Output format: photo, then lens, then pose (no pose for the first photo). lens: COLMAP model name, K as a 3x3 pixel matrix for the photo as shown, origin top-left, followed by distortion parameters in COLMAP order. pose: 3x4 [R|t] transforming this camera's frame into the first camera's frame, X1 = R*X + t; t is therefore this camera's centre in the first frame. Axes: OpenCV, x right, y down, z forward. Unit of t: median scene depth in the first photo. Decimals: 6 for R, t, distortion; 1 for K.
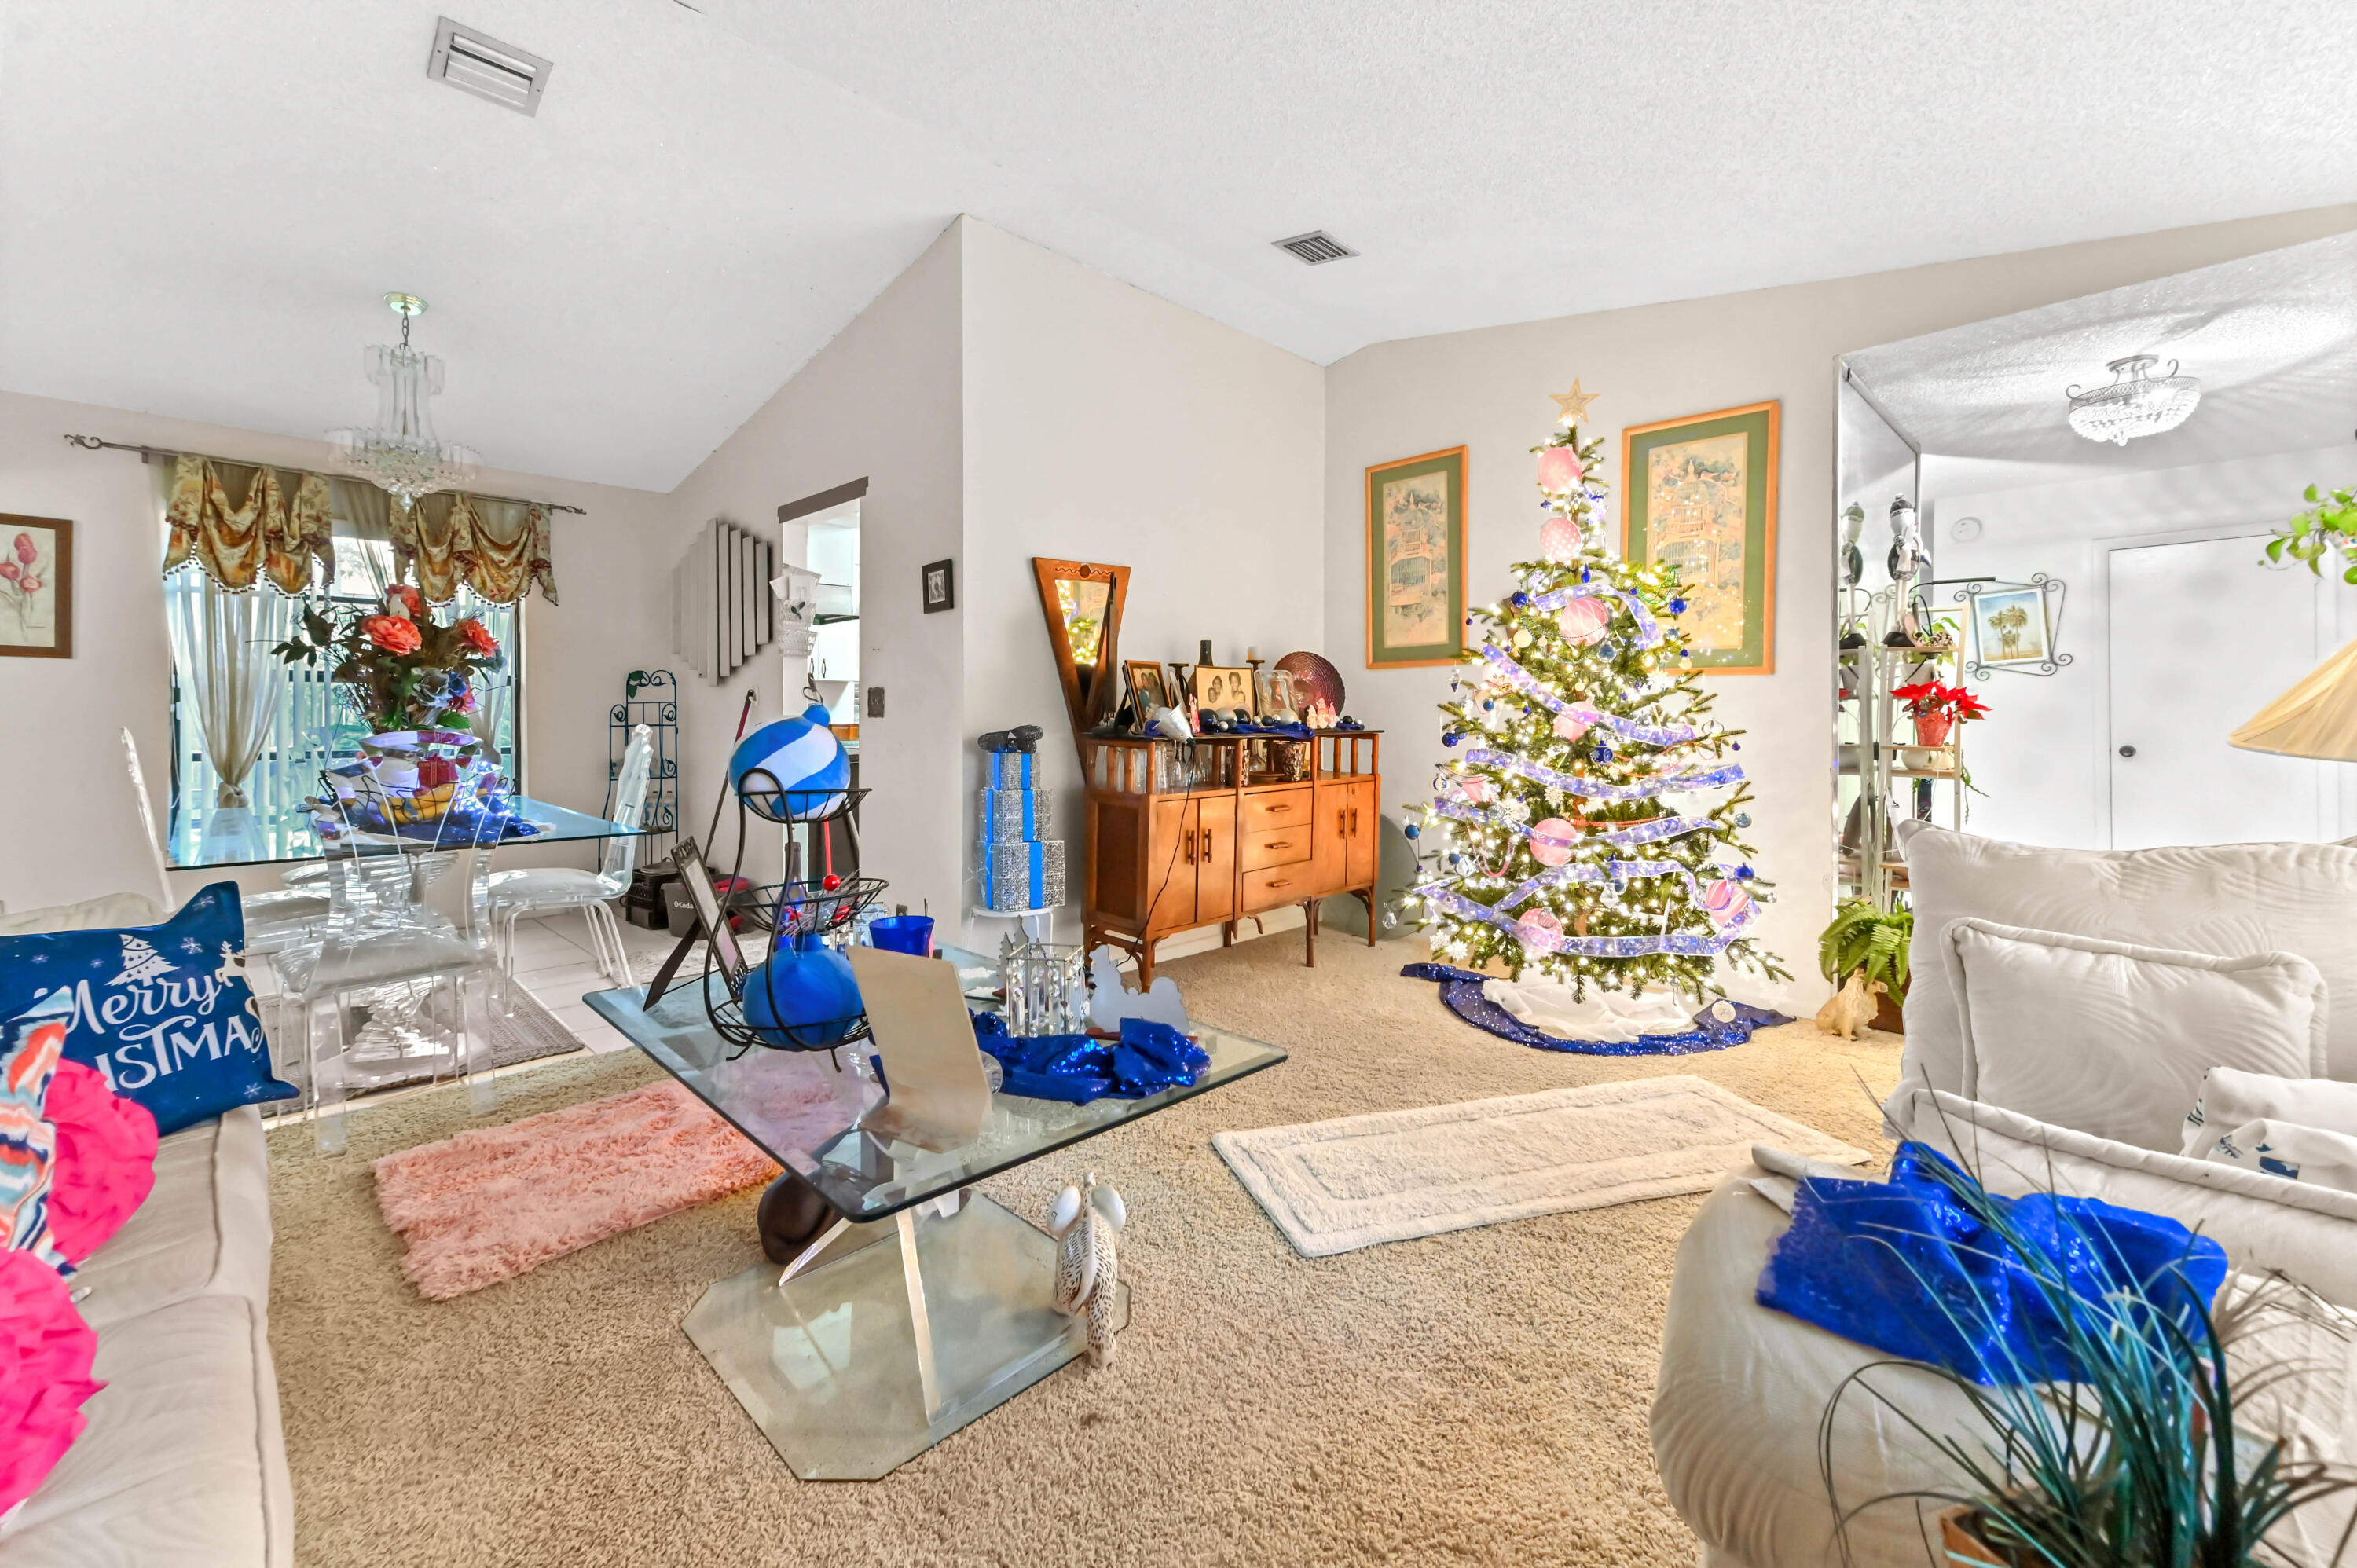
lens RADIAL K [[935.4, 0, 1172.4], [0, 935.4, 726.6], [0, 0, 1]] dist [0.018870, -0.000406]
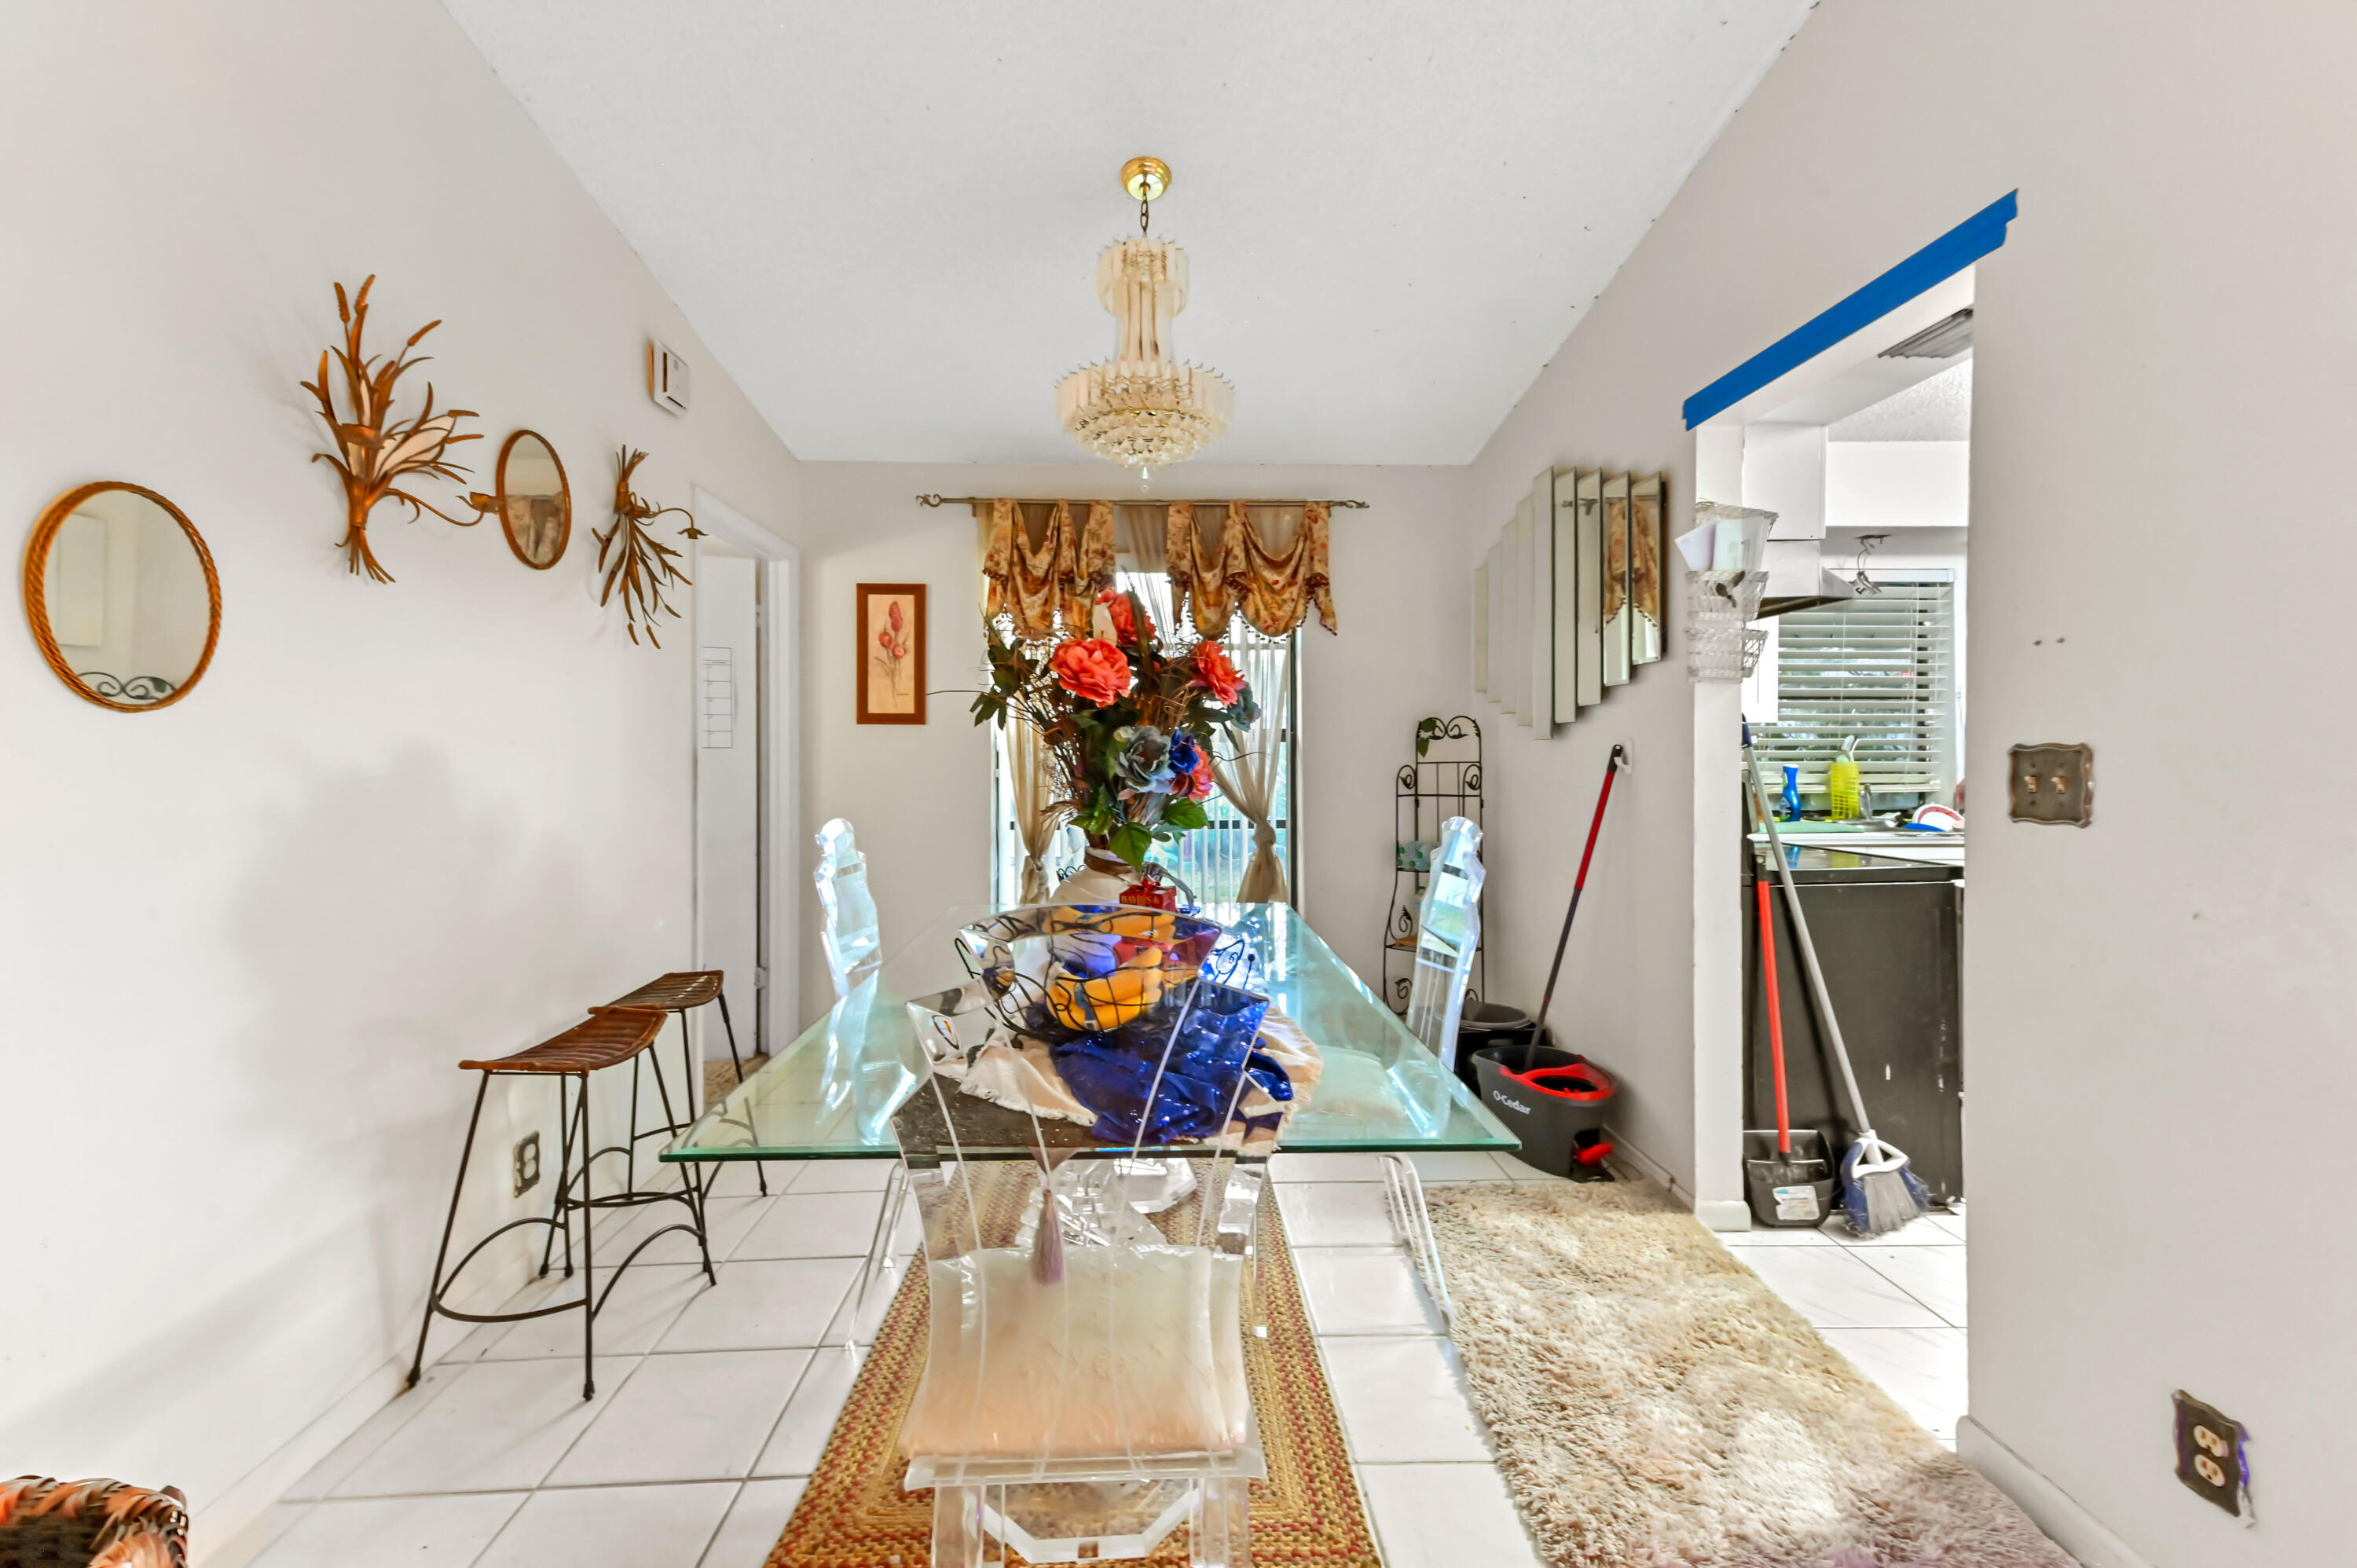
lens RADIAL K [[935.4, 0, 1172.1], [0, 935.4, 744.8], [0, 0, 1]] dist [0.018870, -0.000406]
pose [[0.726830, -0.010583, -0.686736, -0.270039], [-0.005254, 0.999766, -0.020967, -0.027737], [0.686798, 0.018848, 0.726604, 0.424289]]
